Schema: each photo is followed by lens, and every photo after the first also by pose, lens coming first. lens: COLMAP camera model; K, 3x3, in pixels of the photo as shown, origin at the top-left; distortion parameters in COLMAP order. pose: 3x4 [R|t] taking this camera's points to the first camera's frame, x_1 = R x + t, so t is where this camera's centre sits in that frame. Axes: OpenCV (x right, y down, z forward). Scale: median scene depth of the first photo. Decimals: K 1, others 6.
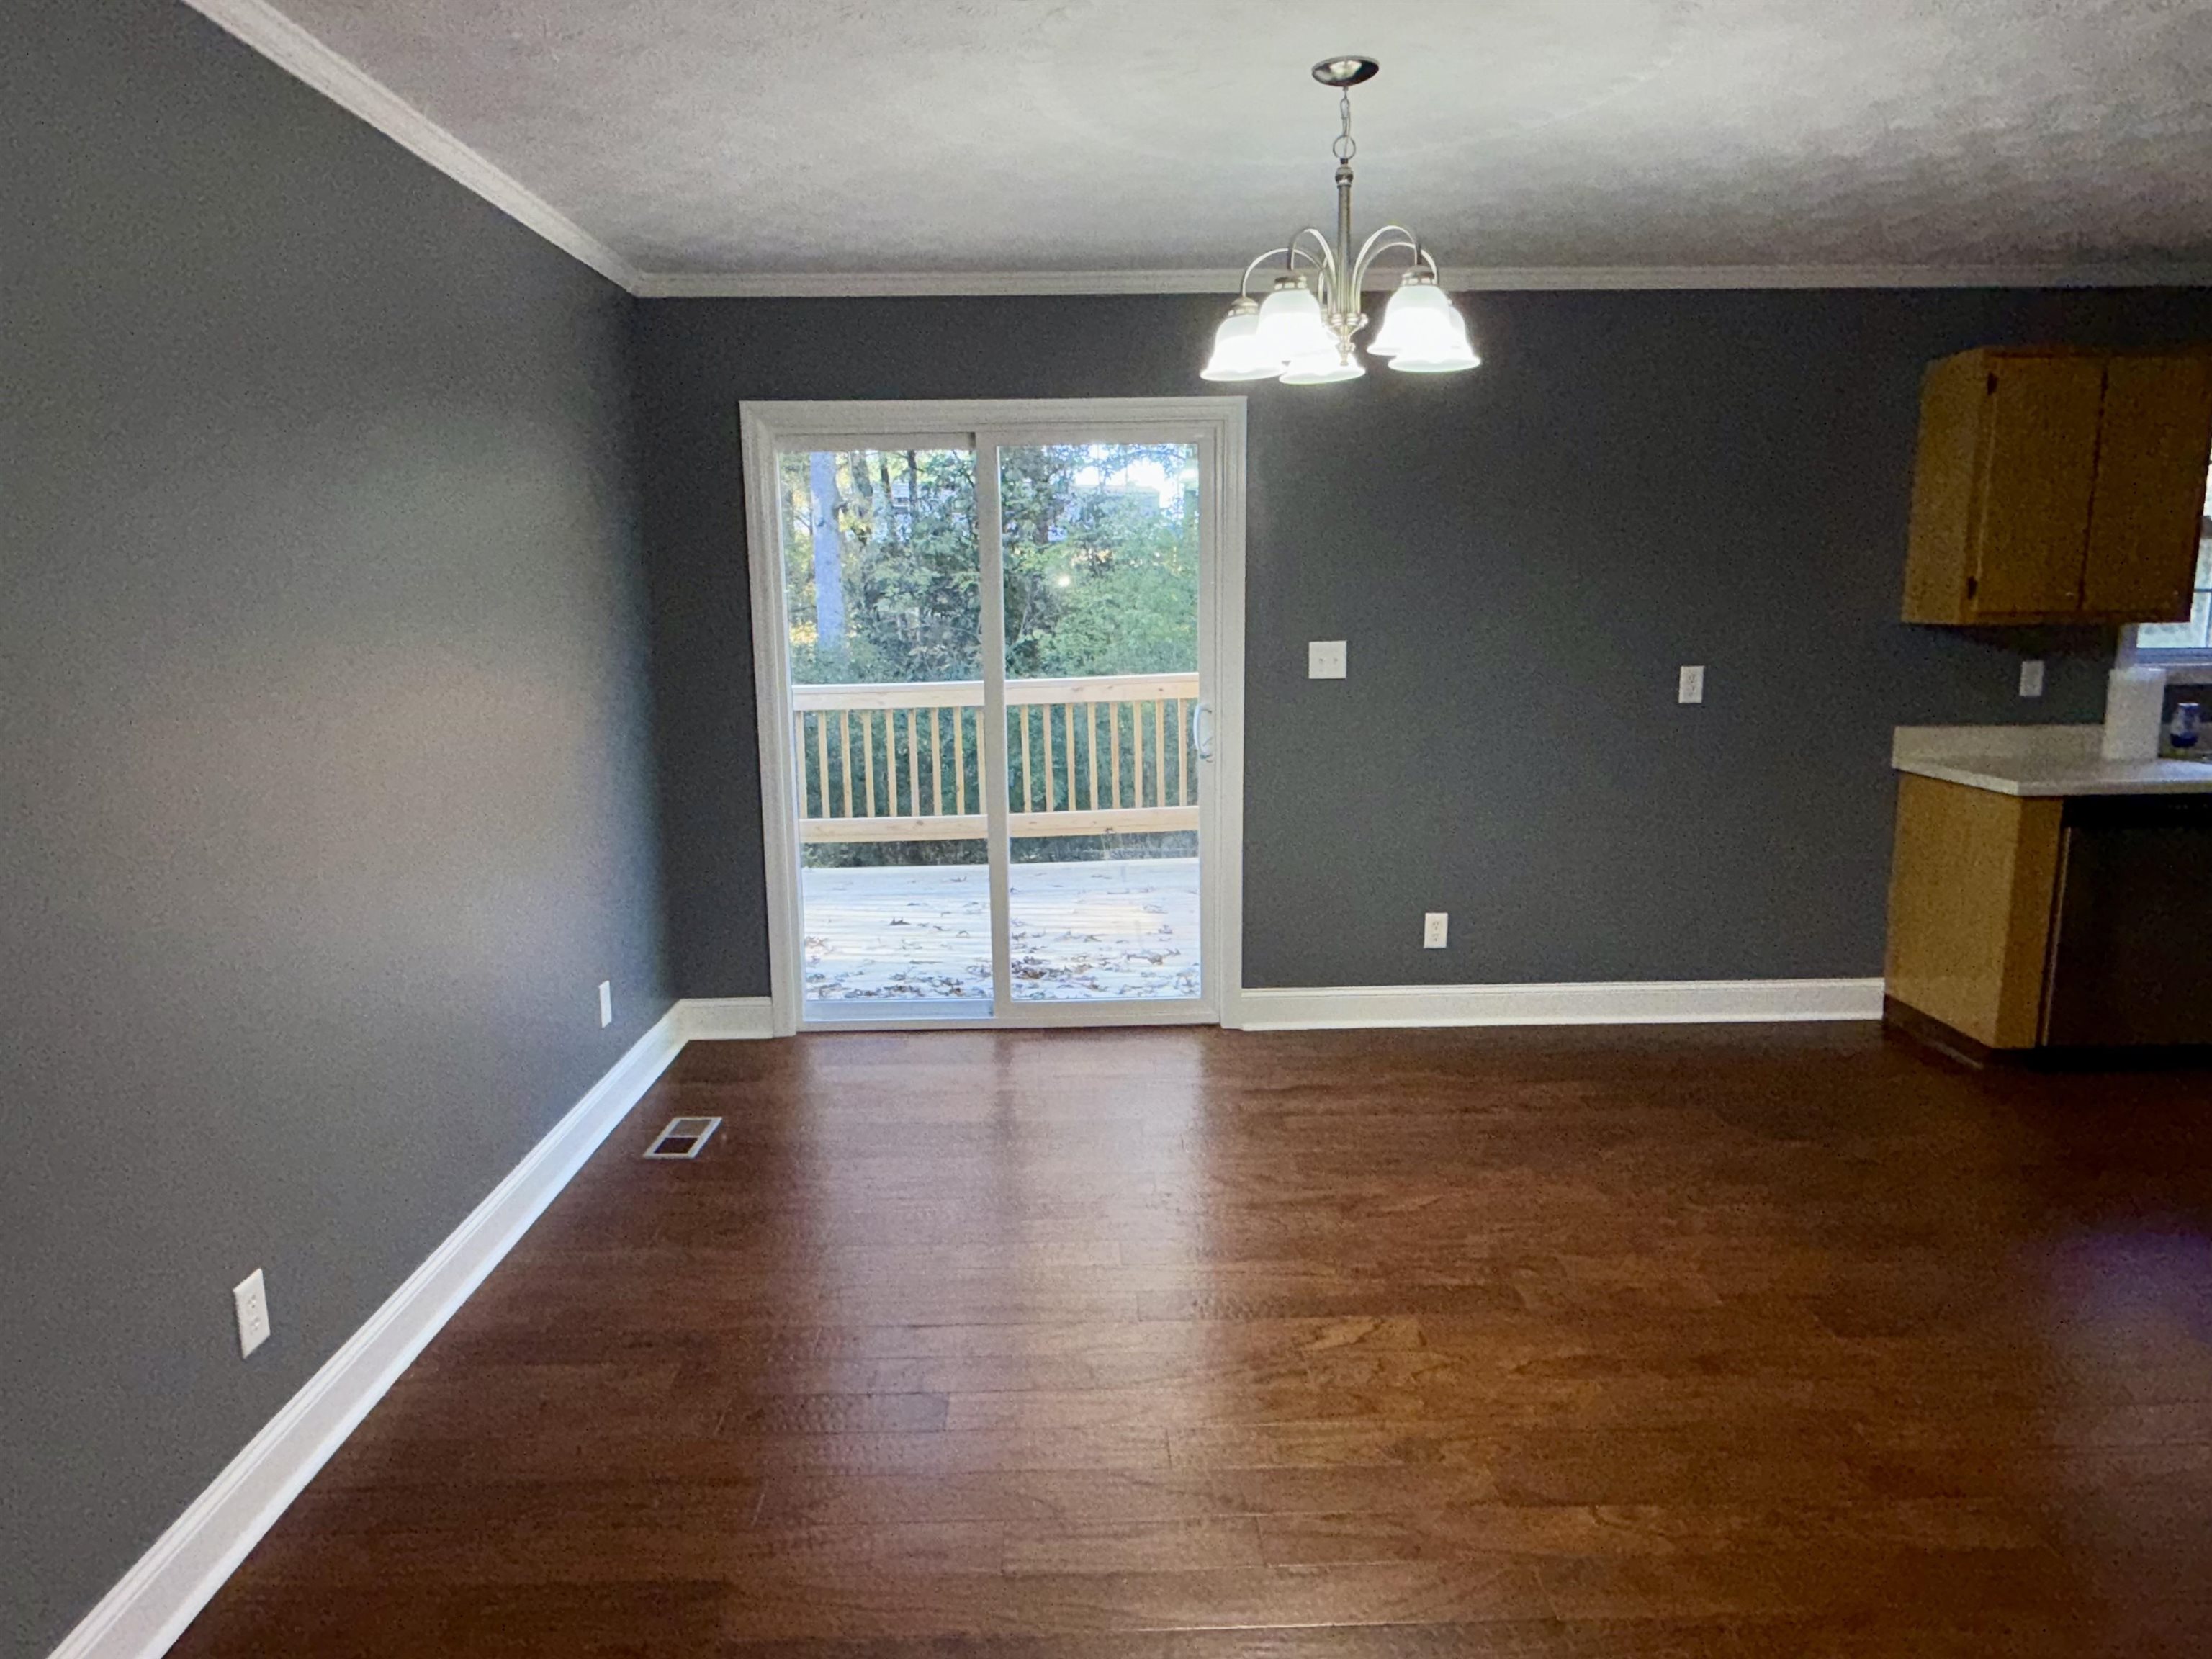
lens RADIAL K [[1415.3, 0, 1109.3], [0, 1415.3, 829.4], [0, 0, 1]] dist [-0.009198, -0.000703]
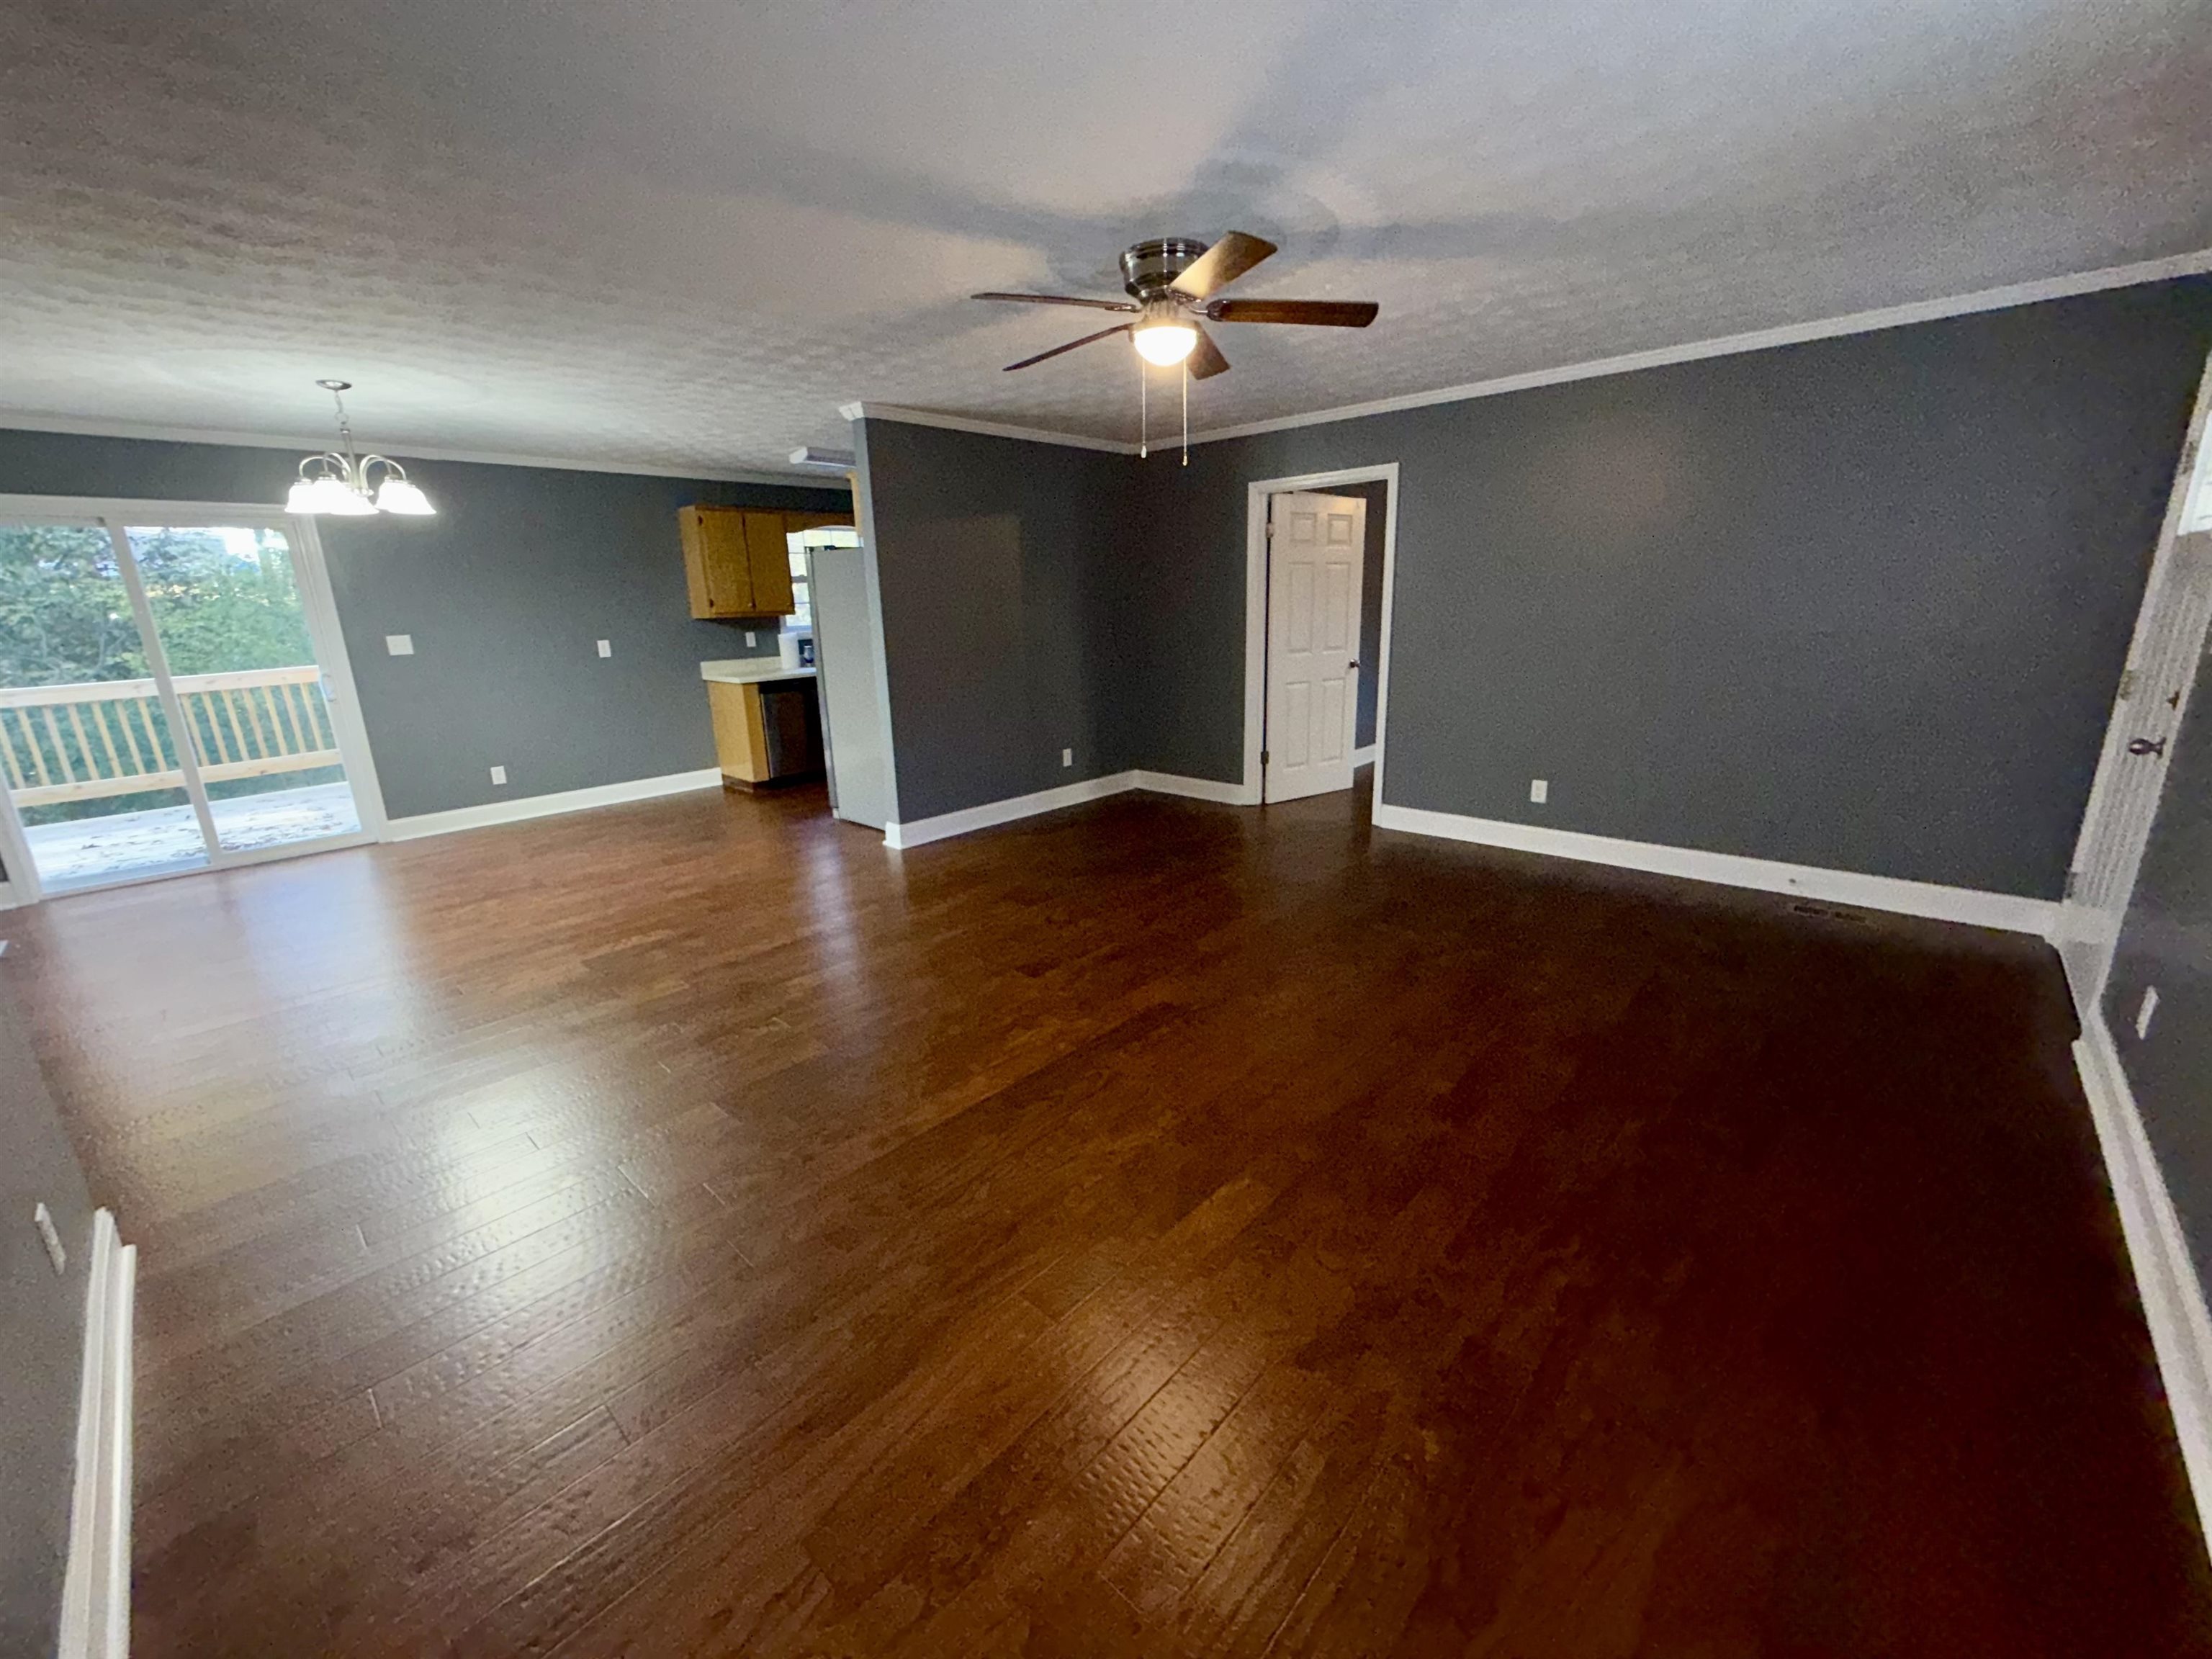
lens RADIAL K [[889.9, 0, 1110.3], [0, 889.9, 838.1], [0, 0, 1]] dist [-0.000185, 0.000555]
pose [[0.701421, -0.194037, 0.685826, -0.056827], [0.137288, 0.980992, 0.137137, 0.114282], [-0.699400, -0.002035, 0.714728, -0.603532]]
